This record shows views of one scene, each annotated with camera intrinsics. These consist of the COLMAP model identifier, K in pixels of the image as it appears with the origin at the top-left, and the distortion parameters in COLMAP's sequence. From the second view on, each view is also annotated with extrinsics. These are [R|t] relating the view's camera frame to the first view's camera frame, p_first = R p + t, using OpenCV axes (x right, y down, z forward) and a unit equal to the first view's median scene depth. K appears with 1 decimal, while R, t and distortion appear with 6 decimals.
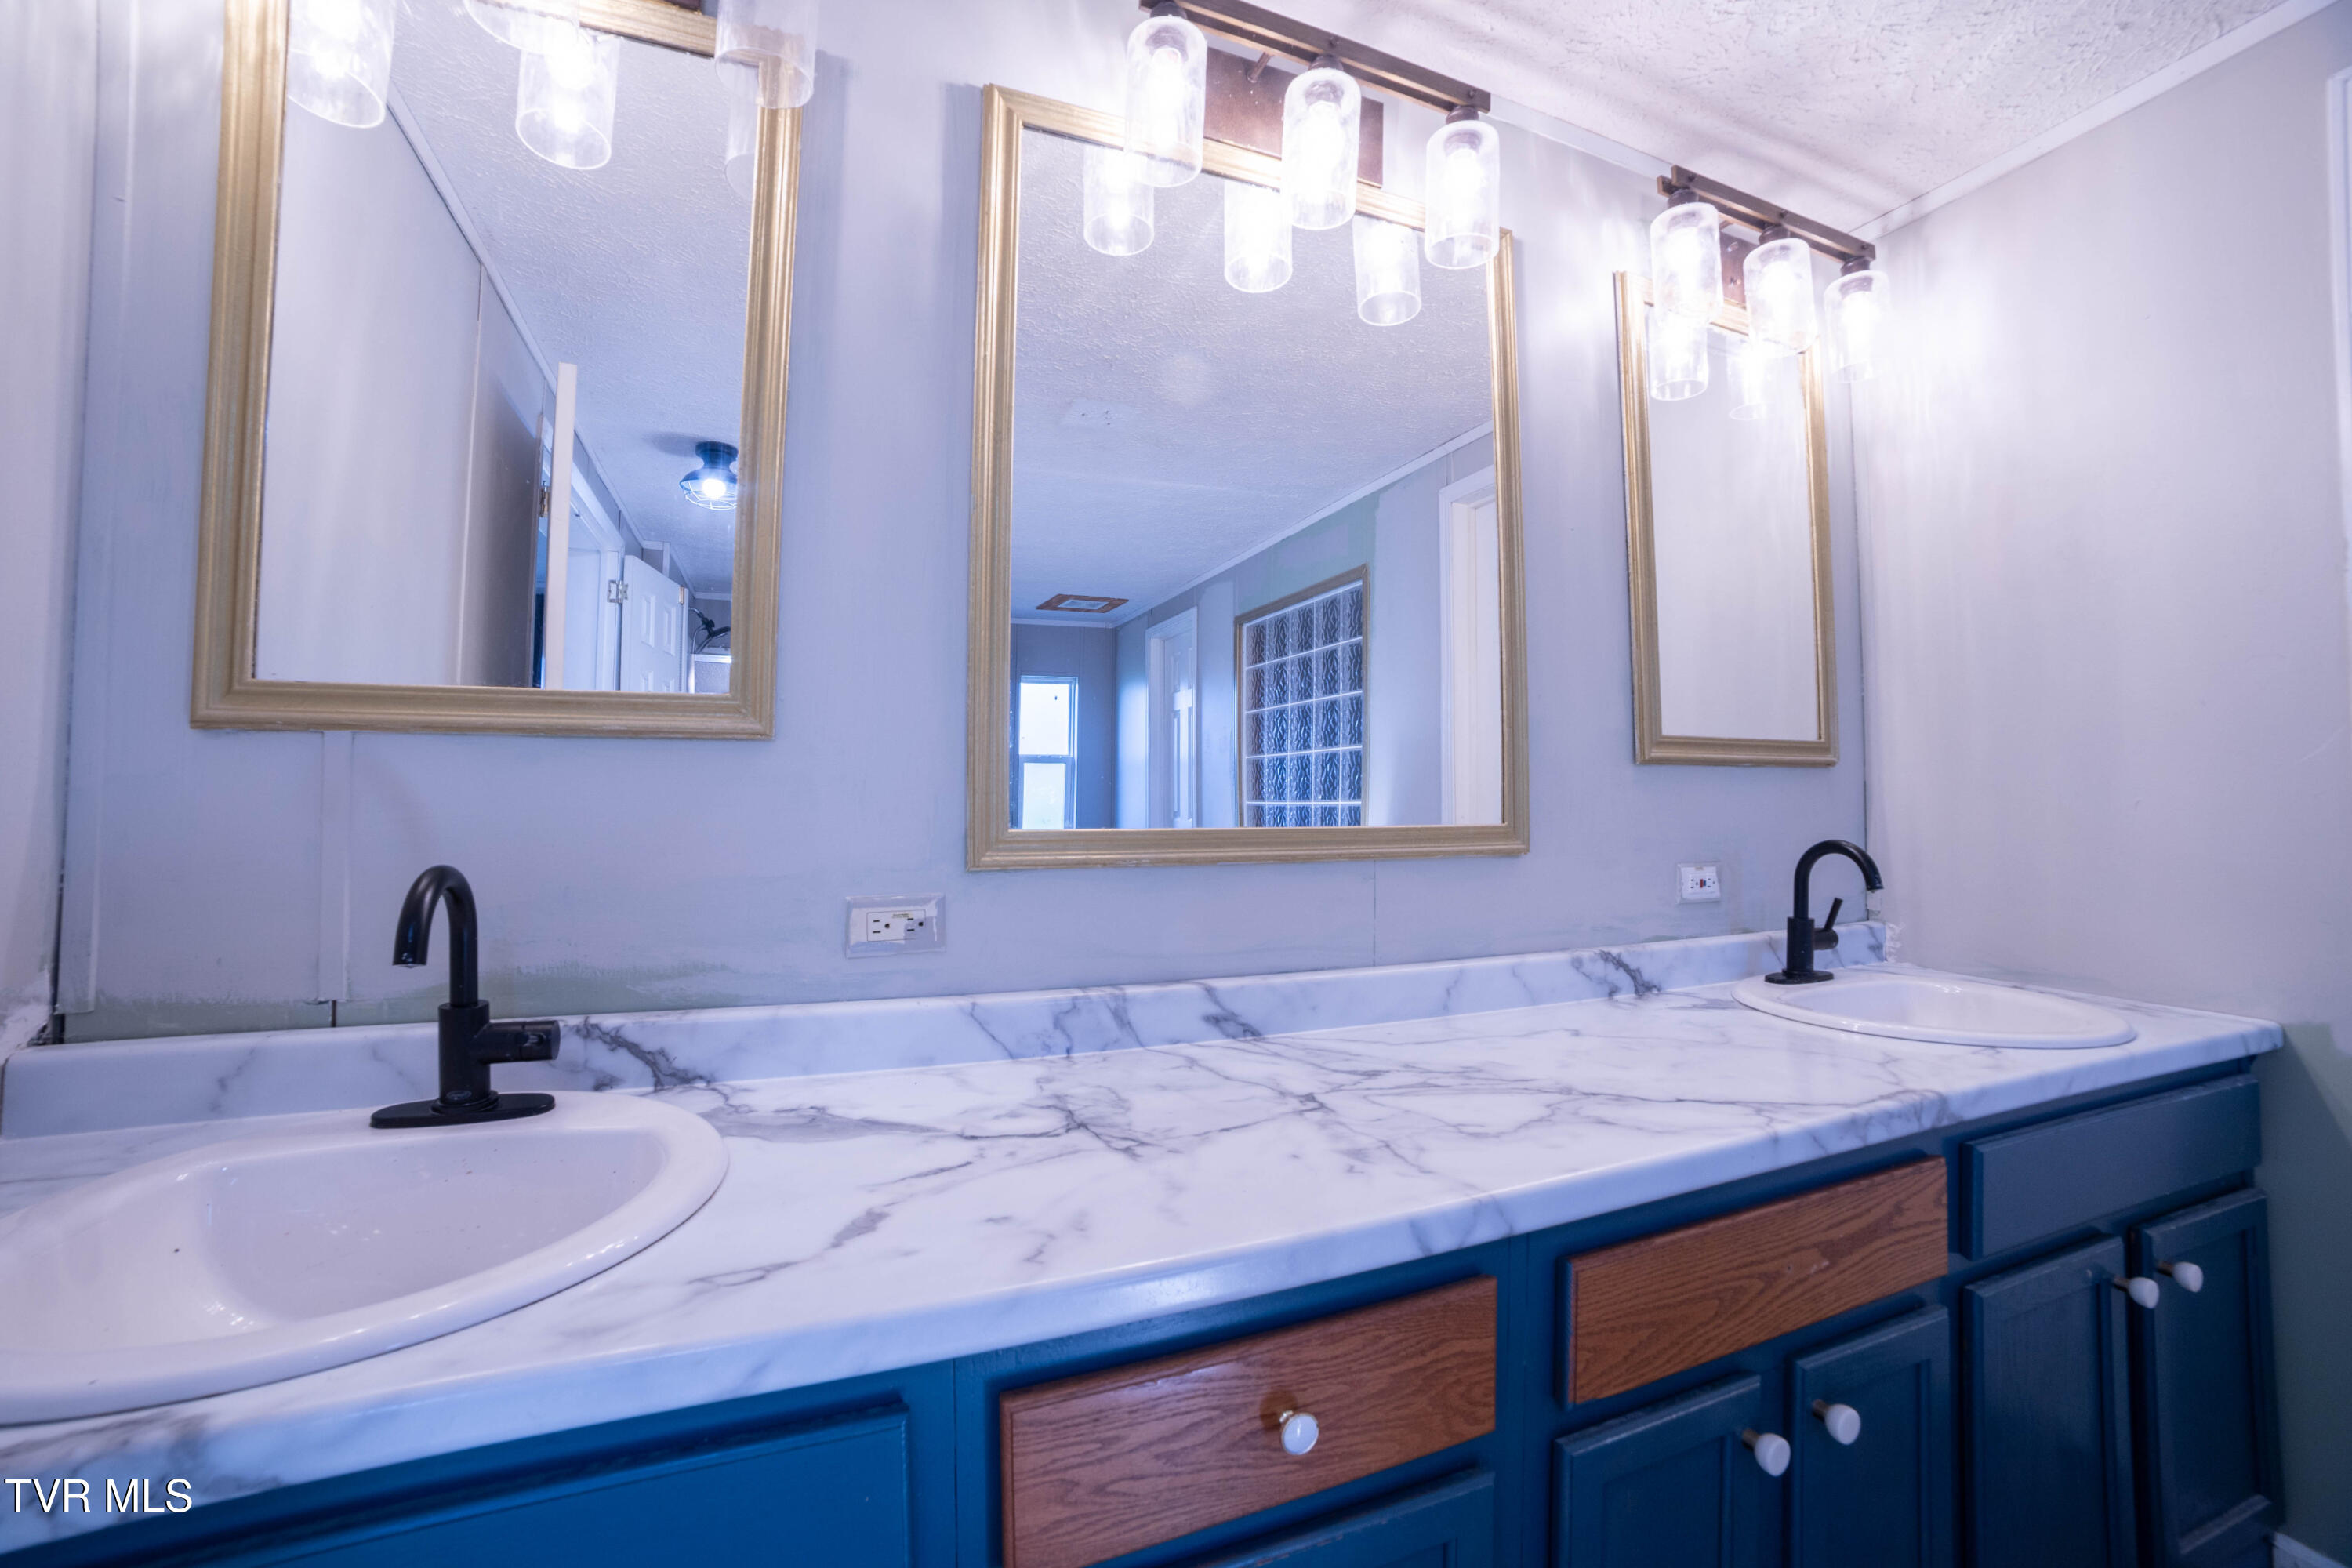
lens RADIAL K [[949.9, 0, 1186.1], [0, 949.9, 775.6], [0, 0, 1]] dist [-0.108550, 0.036238]
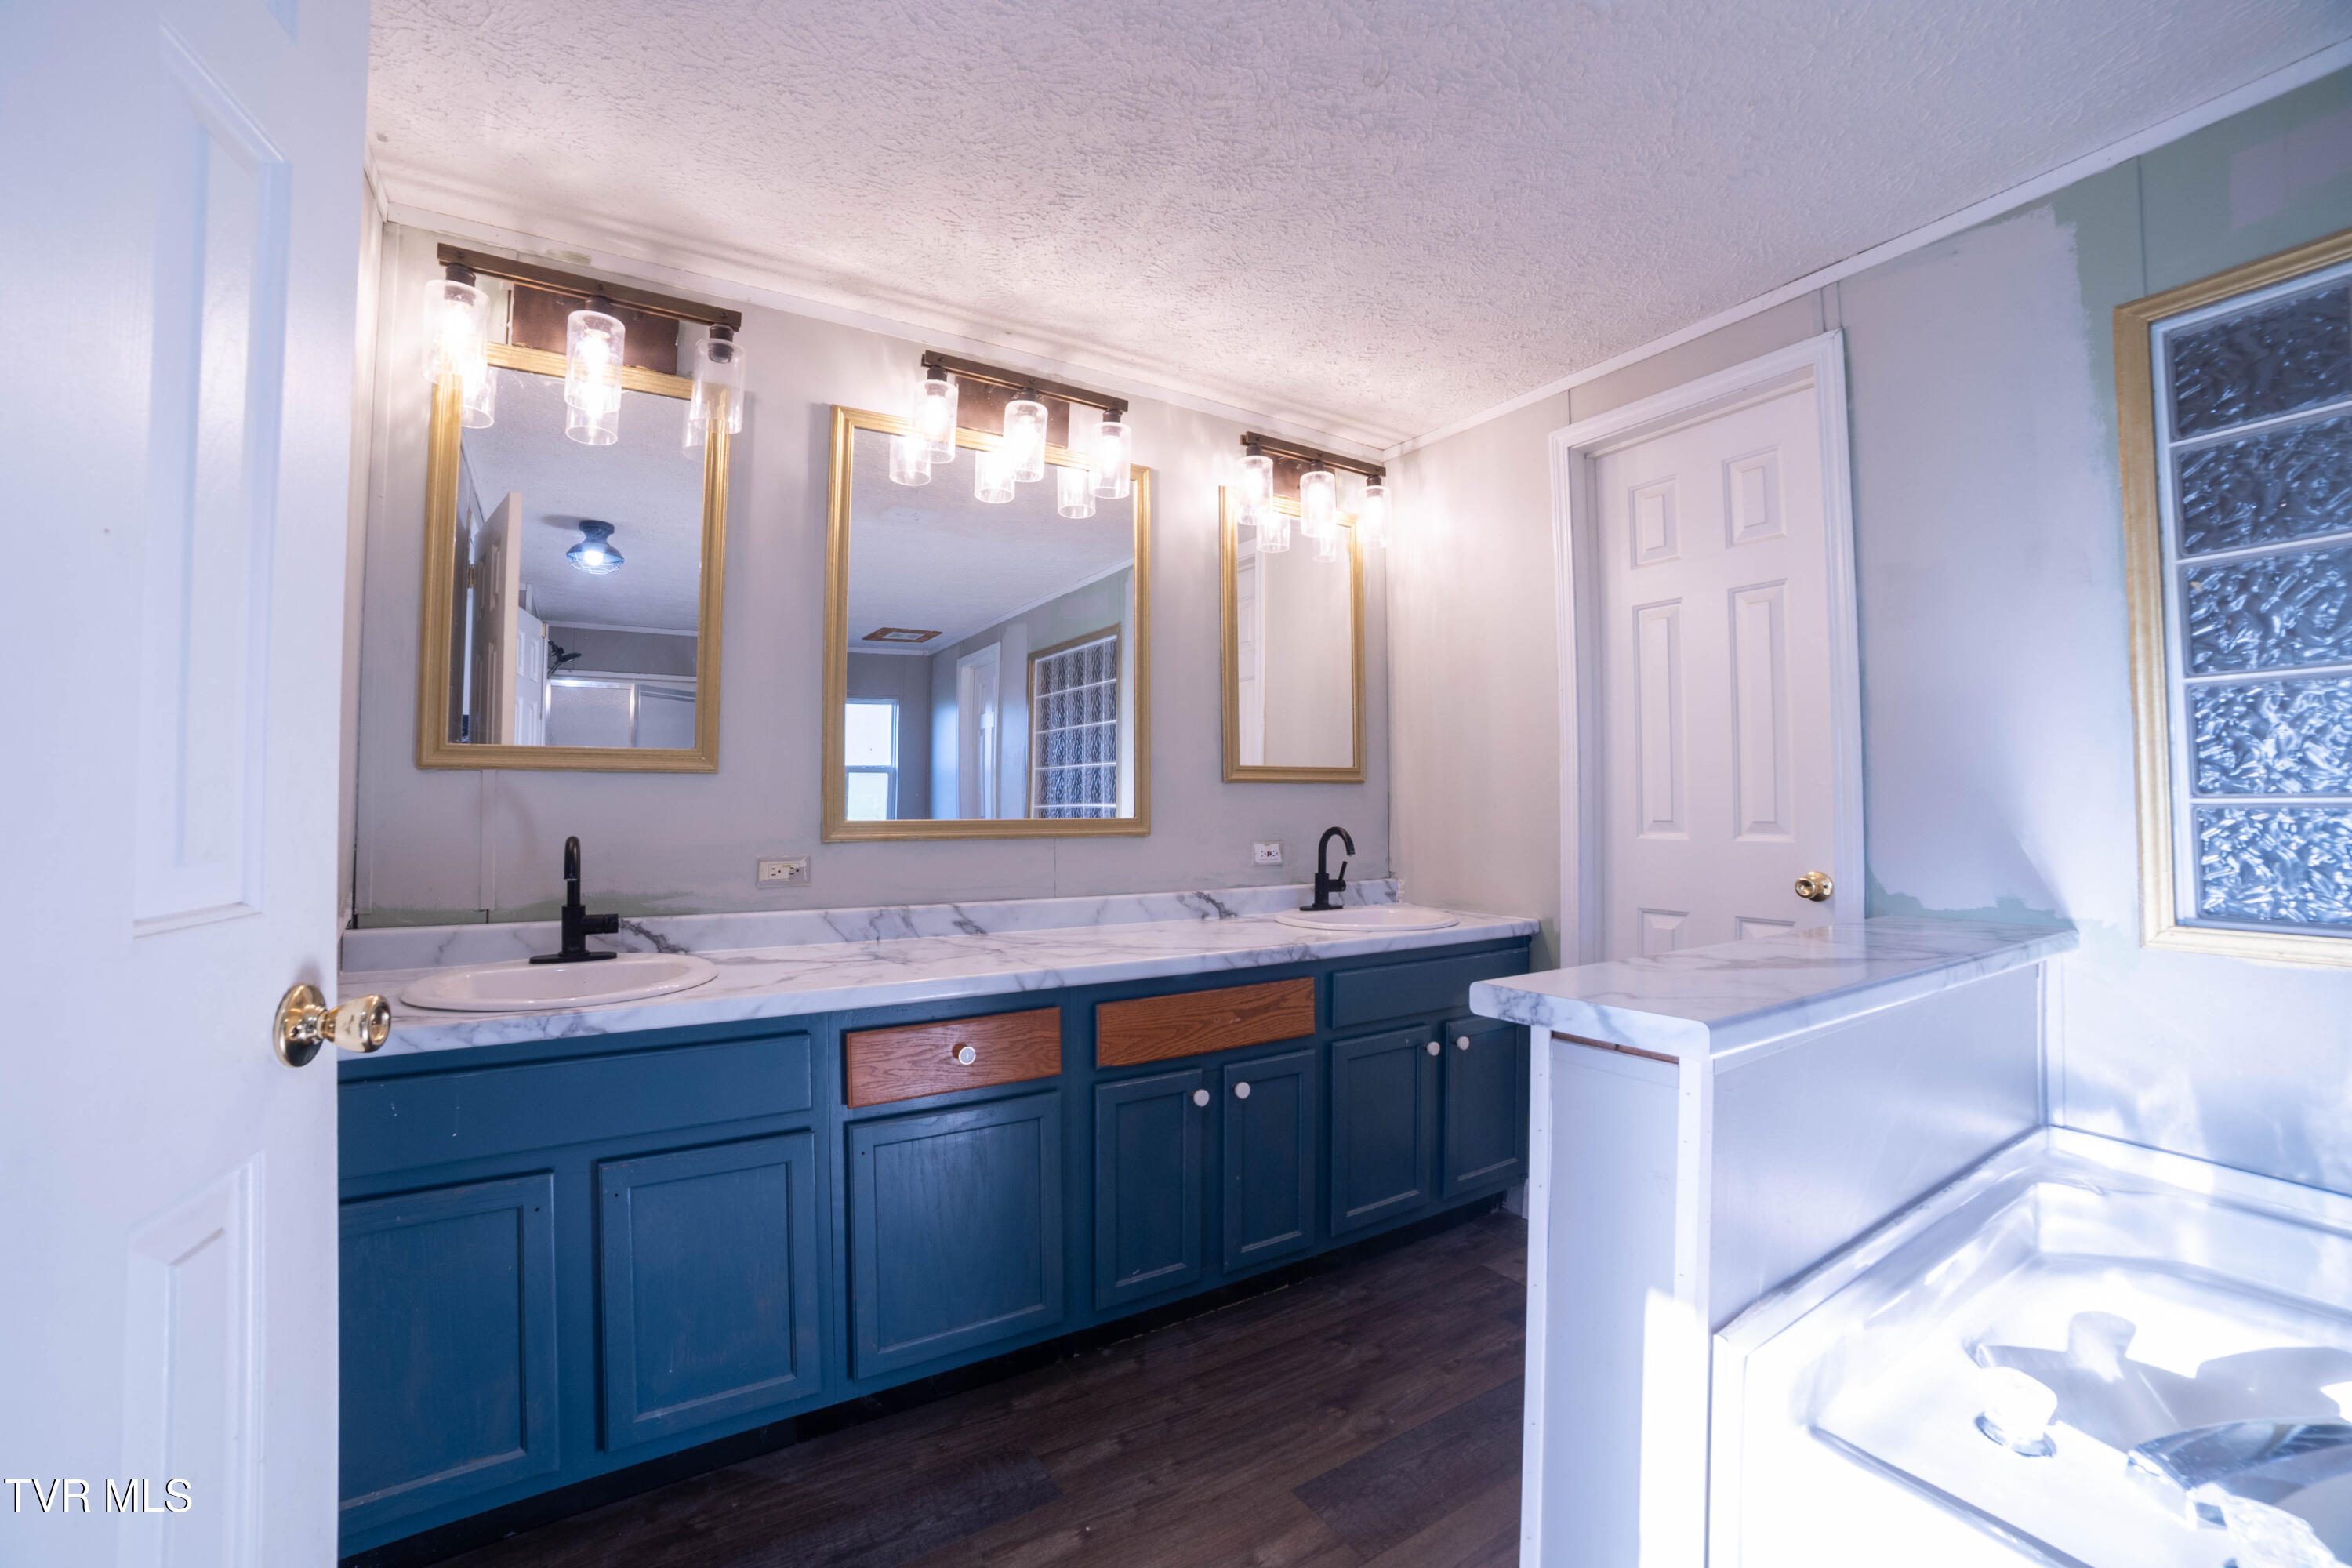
lens RADIAL K [[949.9, 0, 1186.1], [0, 949.9, 775.6], [0, 0, 1]] dist [-0.108550, 0.036238]
pose [[0.984235, 0.001639, 0.176860, 0.117501], [-0.000949, 0.999992, -0.003990, -0.019953], [-0.176865, 0.003759, 0.984228, -0.747384]]
